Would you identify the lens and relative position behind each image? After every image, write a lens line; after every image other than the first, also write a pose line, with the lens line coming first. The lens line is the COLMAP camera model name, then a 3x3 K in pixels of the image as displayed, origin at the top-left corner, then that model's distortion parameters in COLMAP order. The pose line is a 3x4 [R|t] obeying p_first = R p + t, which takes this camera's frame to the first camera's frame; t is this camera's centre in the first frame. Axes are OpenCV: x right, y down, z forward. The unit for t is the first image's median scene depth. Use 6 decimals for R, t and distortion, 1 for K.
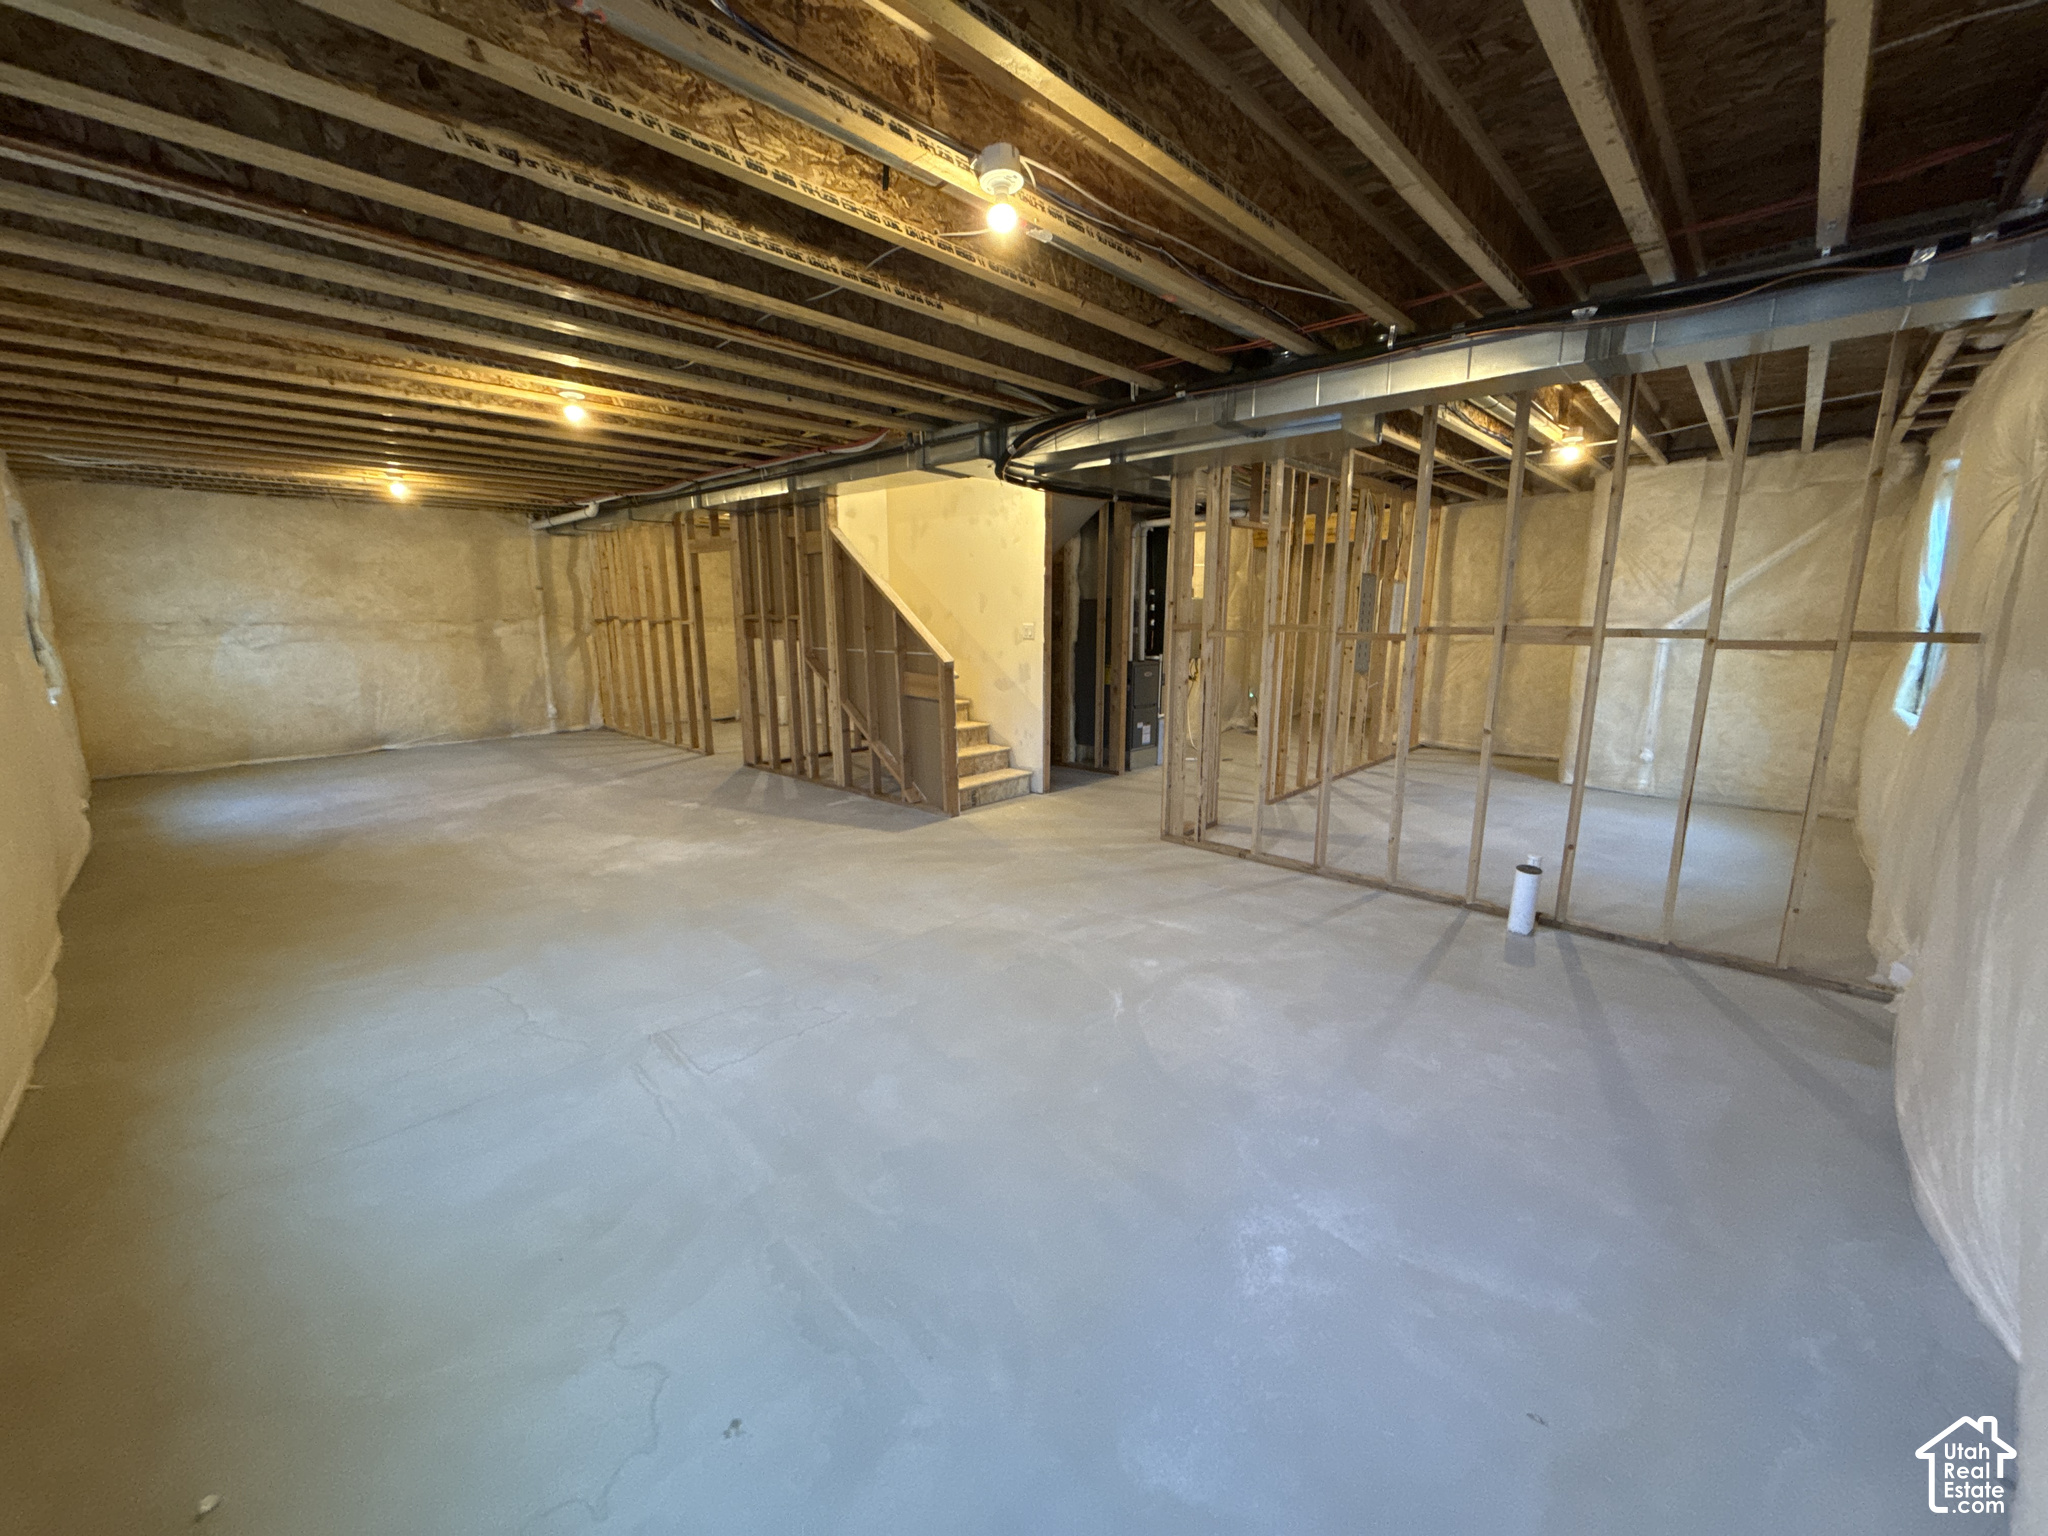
lens RADIAL K [[819.0, 0, 1022.4], [0, 819.0, 769.9], [0, 0, 1]] dist [0.002067, 0.000420]
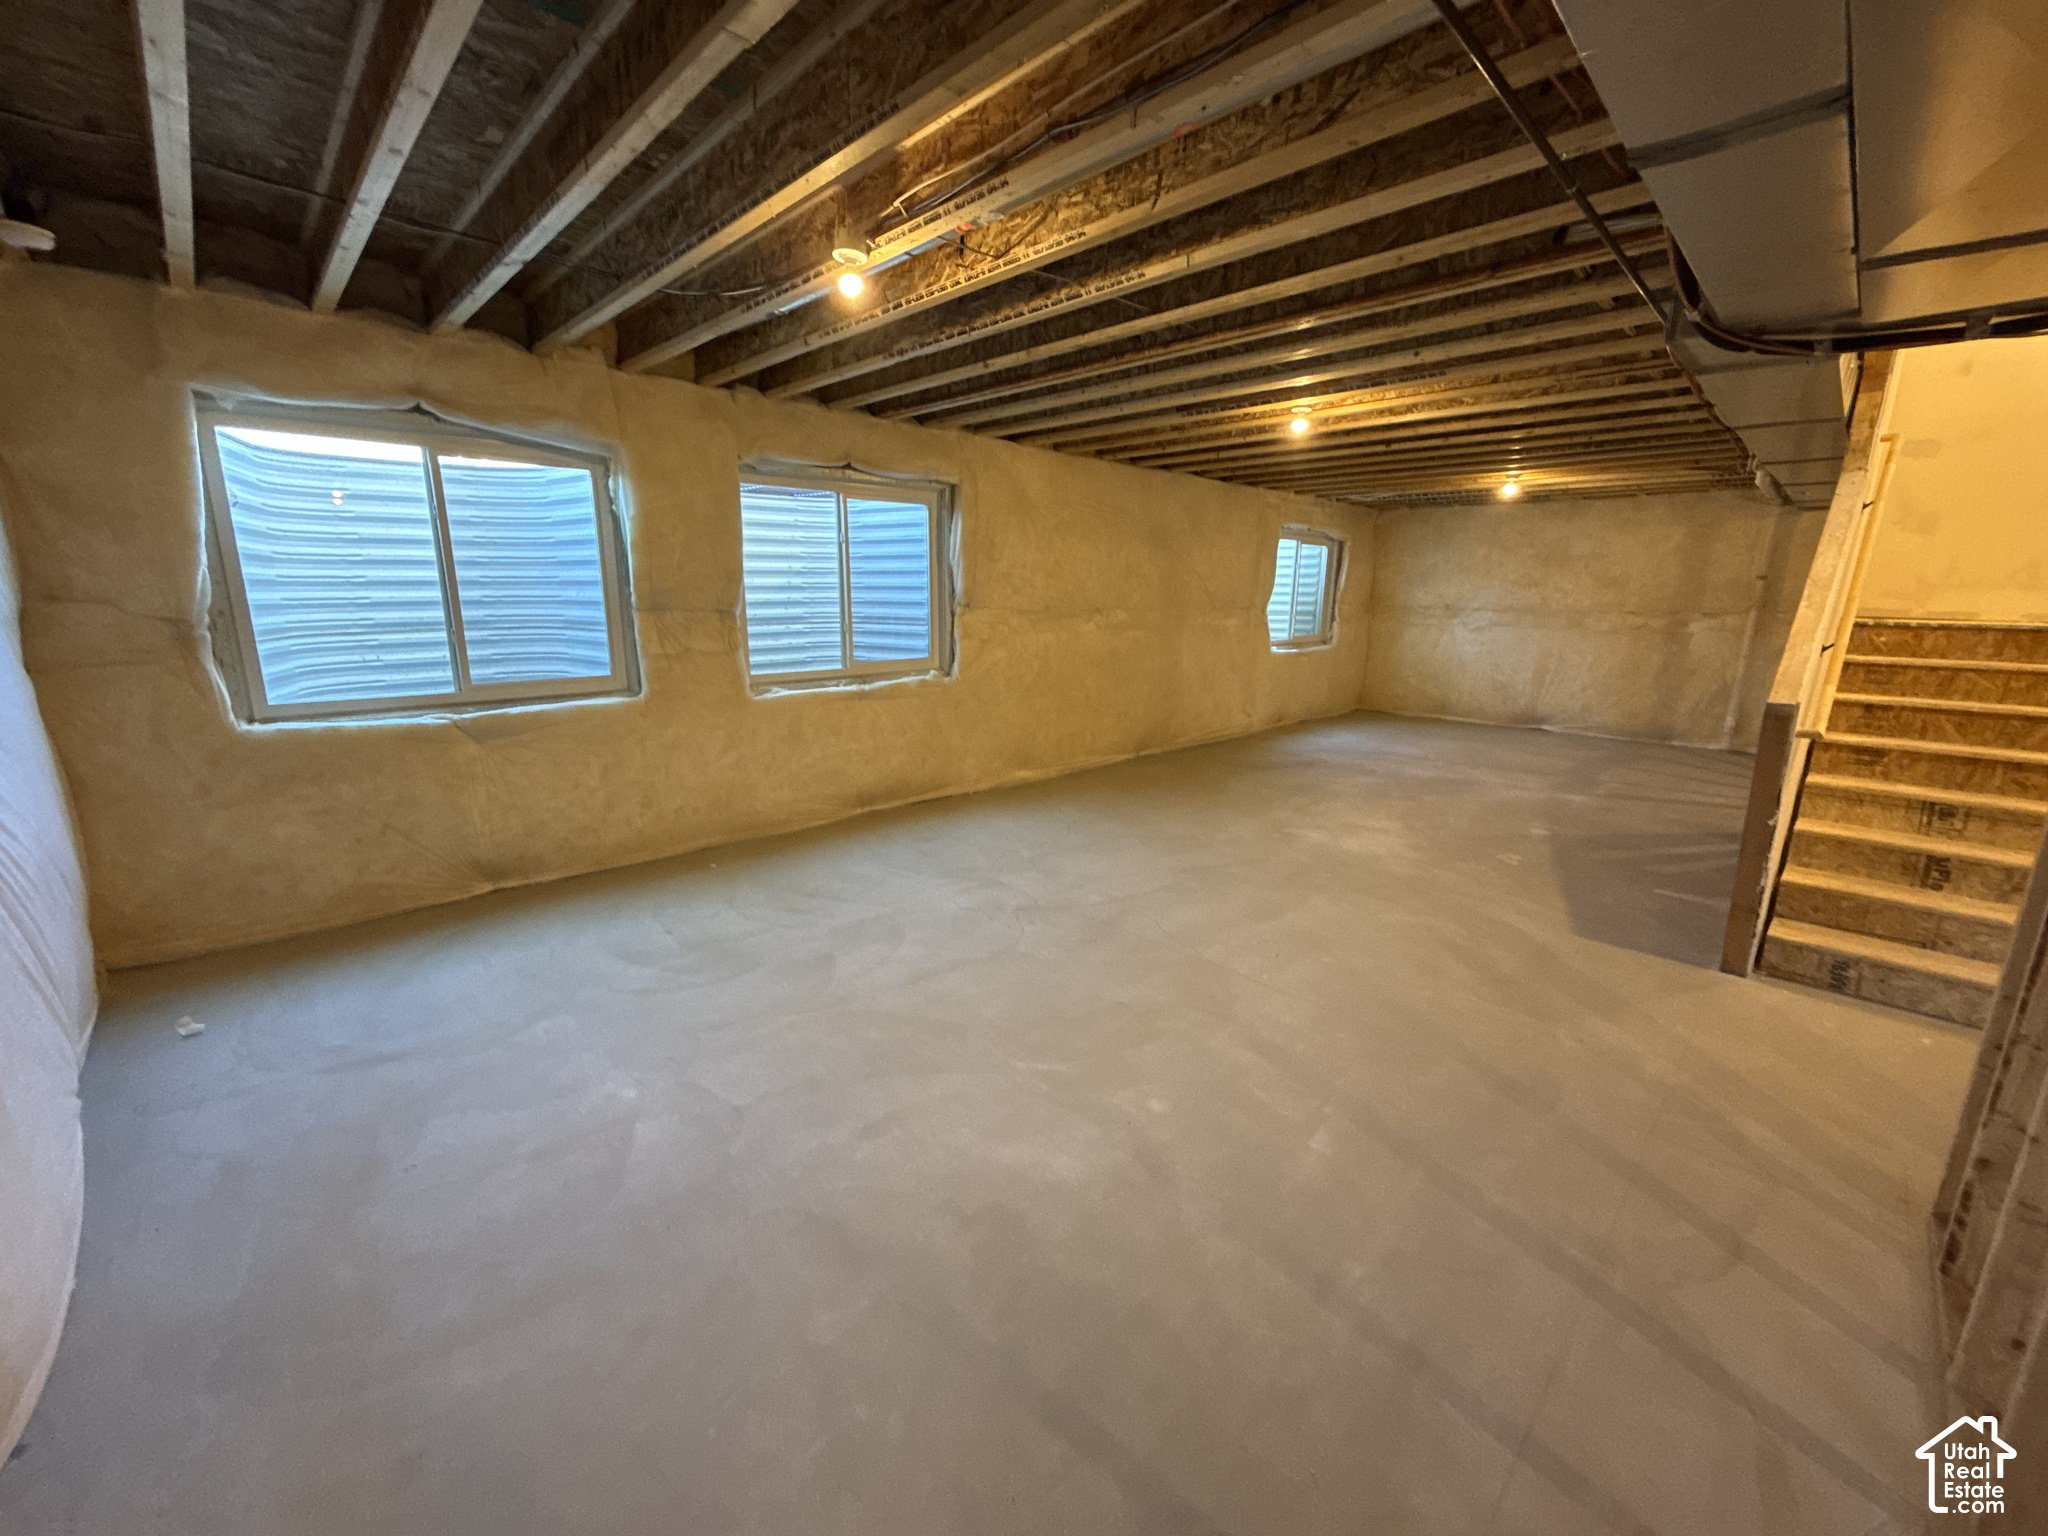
lens RADIAL K [[819.0, 0, 1019.1], [0, 819.0, 770.1], [0, 0, 1]] dist [0.002067, 0.000420]
pose [[-0.051240, 0.217157, -0.974791, 0.540910], [-0.207881, 0.952374, 0.223091, -0.118170], [0.976811, 0.214072, -0.003657, 0.565349]]
